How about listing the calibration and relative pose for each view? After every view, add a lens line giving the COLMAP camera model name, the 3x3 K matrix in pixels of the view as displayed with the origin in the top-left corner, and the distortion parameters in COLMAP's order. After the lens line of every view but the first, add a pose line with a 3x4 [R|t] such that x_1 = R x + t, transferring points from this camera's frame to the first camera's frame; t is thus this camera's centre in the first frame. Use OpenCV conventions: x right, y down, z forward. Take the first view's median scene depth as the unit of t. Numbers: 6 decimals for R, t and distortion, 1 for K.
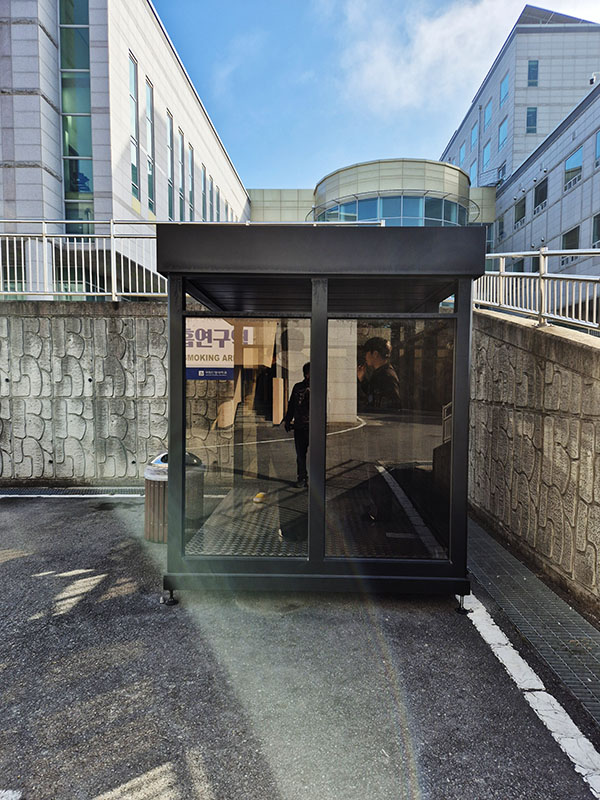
lens RADIAL K [[539.0, 0, 305.9], [0, 539.0, 401.9], [0, 0, 1]] dist [0.078130, -0.054501]
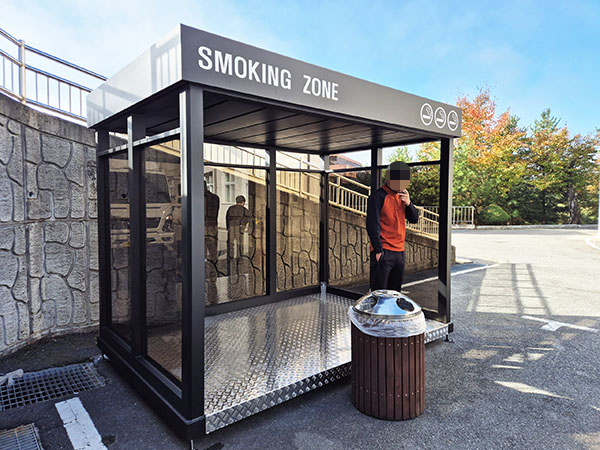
lens RADIAL K [[394.7, 0, 308.5], [0, 394.7, 218.0], [0, 0, 1]] dist [0.068760, -0.051591]
pose [[-0.671692, -0.042868, 0.739589, -0.382891], [0.015722, 0.997275, 0.072082, -0.039497], [-0.740664, 0.060044, -0.669188, 0.957806]]
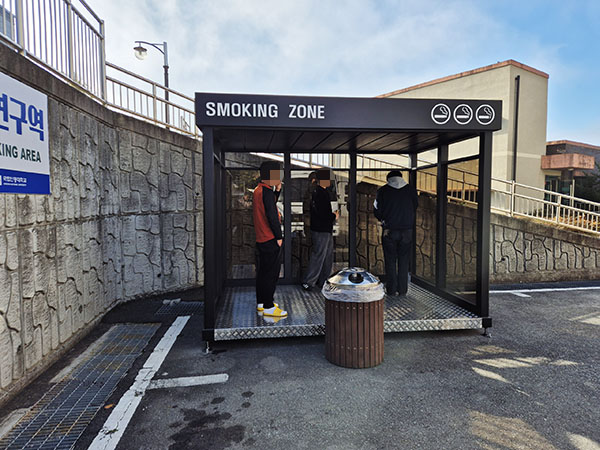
lens RADIAL K [[394.7, 0, 308.5], [0, 394.7, 218.0], [0, 0, 1]] dist [0.068760, -0.051591]
pose [[-0.159857, -0.053933, 0.985666, -0.604605], [0.034674, 0.997583, 0.060209, -0.030540], [-0.986531, 0.043802, -0.157600, 0.778752]]
